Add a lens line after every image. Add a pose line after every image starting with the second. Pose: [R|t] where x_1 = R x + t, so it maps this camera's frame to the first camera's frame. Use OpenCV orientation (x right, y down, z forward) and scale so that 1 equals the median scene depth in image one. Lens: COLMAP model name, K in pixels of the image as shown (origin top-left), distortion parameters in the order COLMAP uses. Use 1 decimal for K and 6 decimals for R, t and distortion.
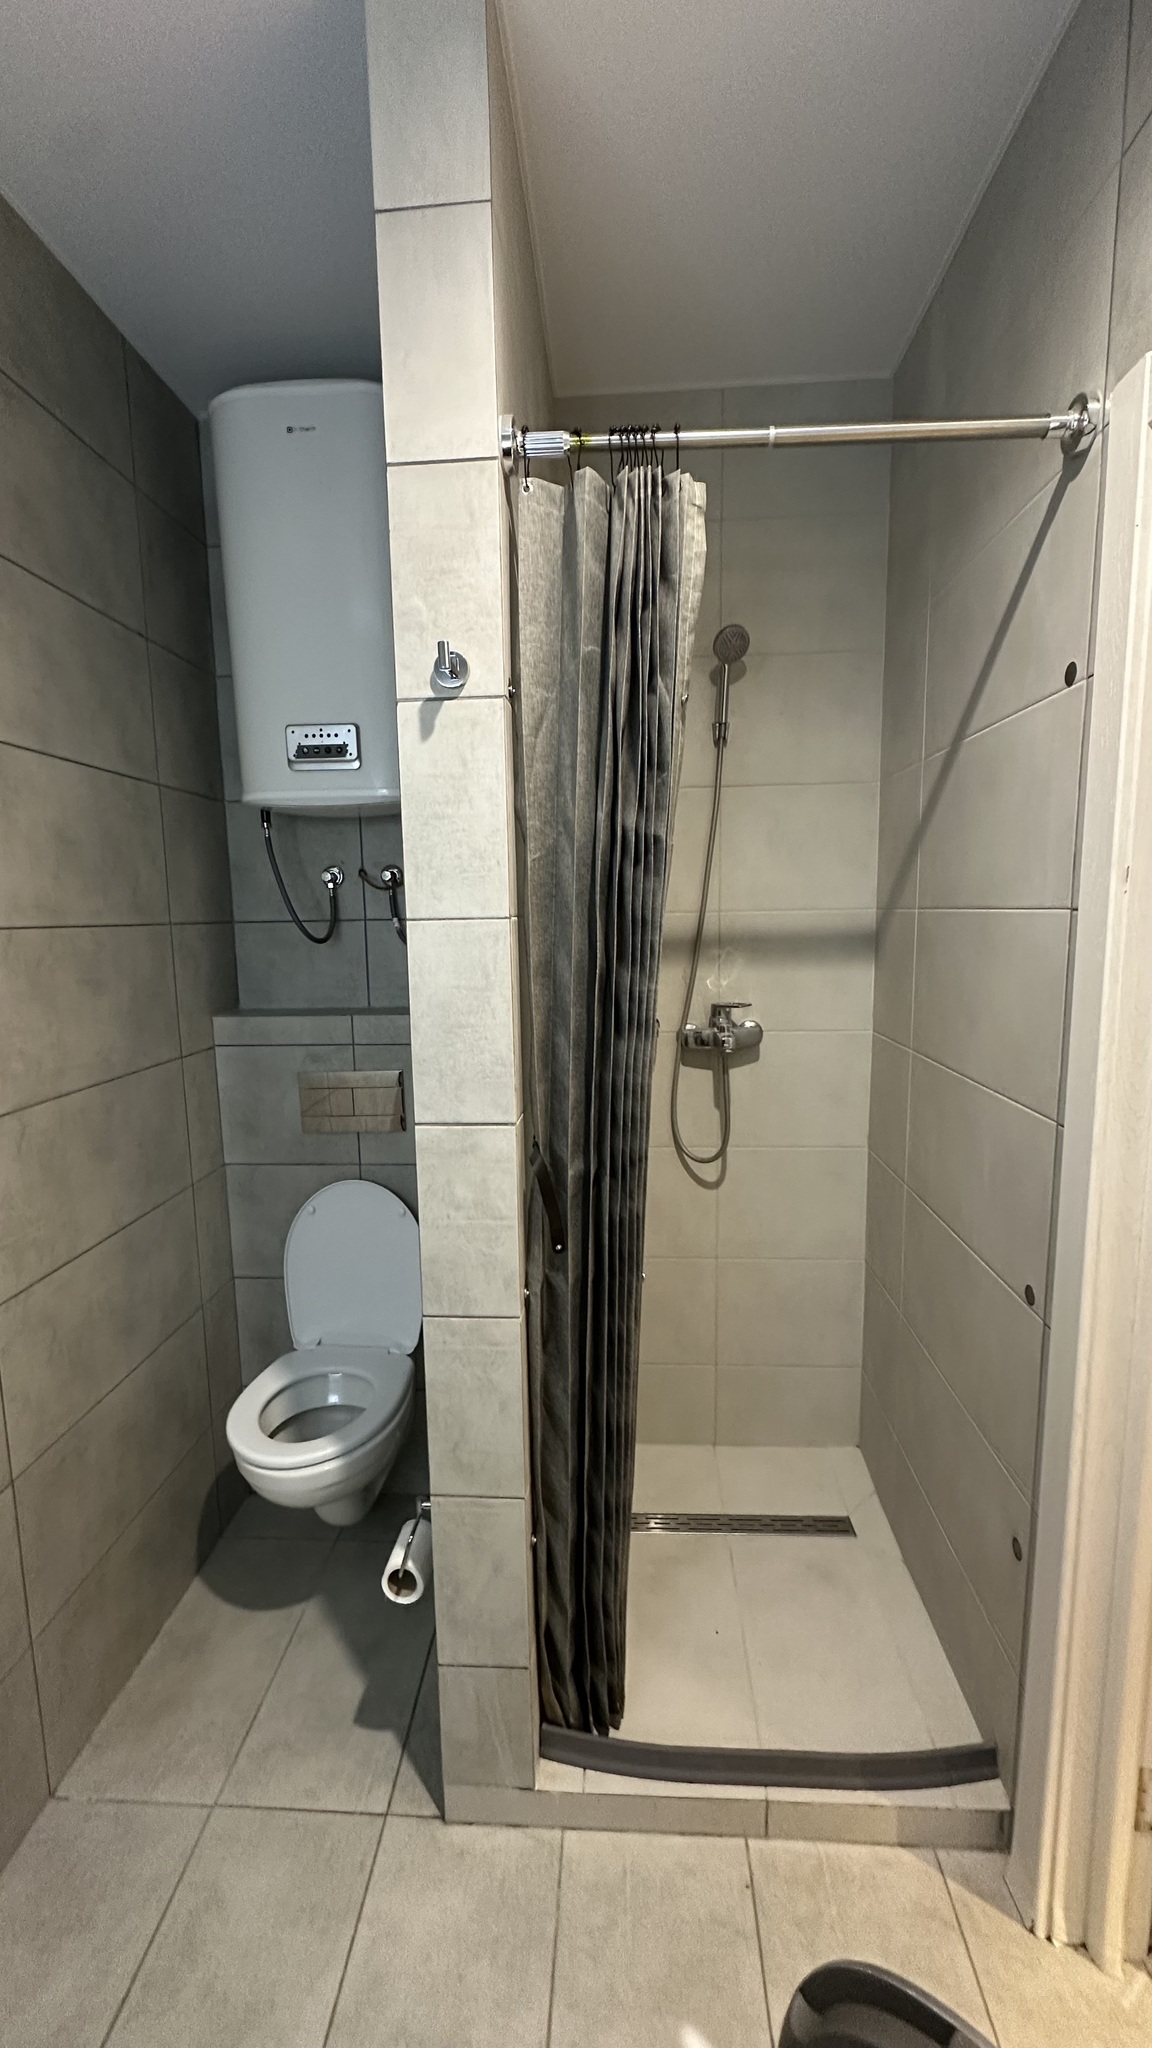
lens RADIAL K [[818.9, 0, 580.1], [0, 818.9, 1026.1], [0, 0, 1]] dist [-0.001238, 0.000607]
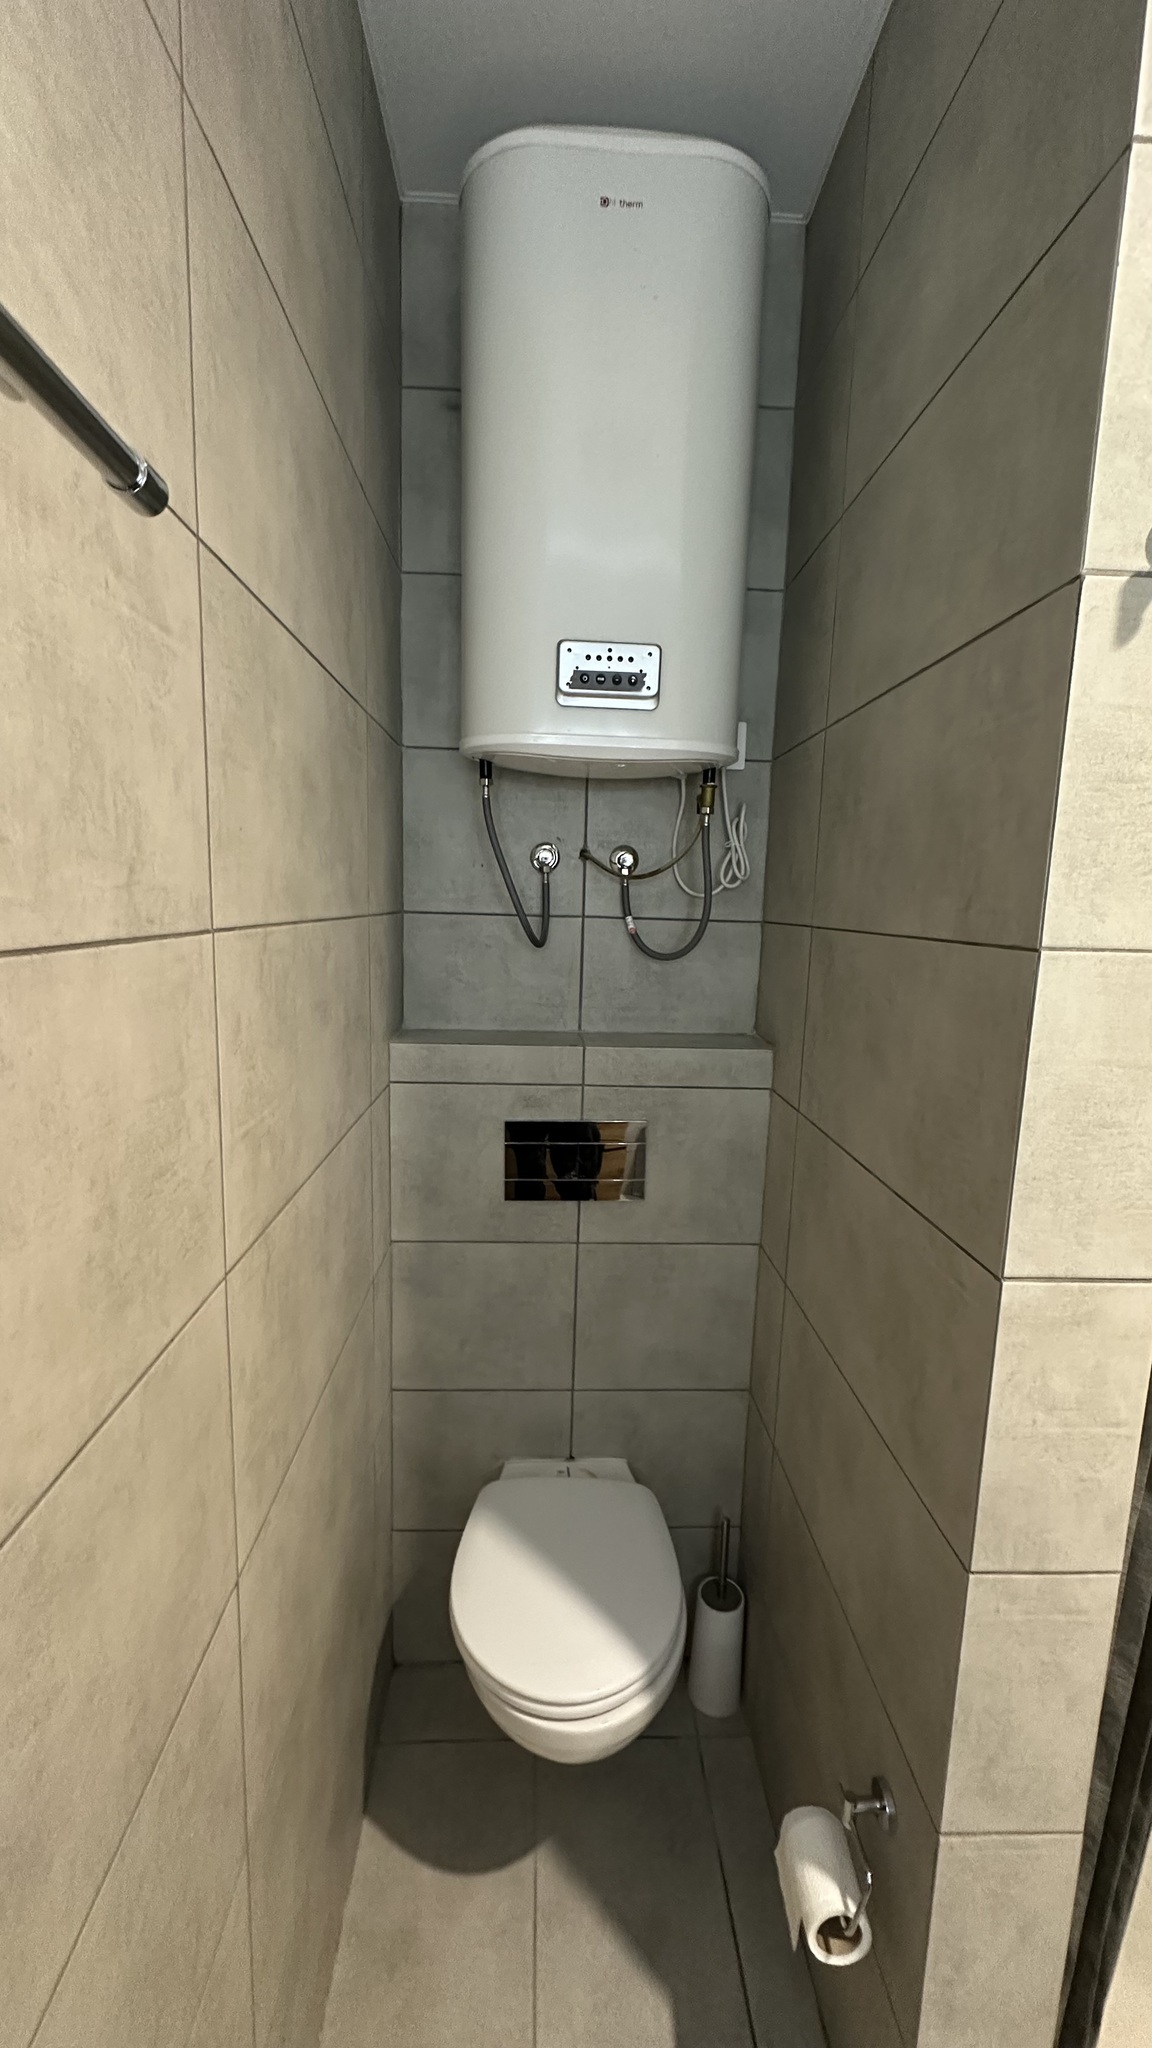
lens RADIAL K [[818.9, 0, 573.5], [0, 818.9, 1024.3], [0, 0, 1]] dist [-0.001238, 0.000607]
pose [[0.994421, 0.027286, 0.101898, -0.410904], [-0.028987, 0.999463, 0.015252, -0.049716], [-0.101427, -0.018120, 0.994678, 0.296155]]
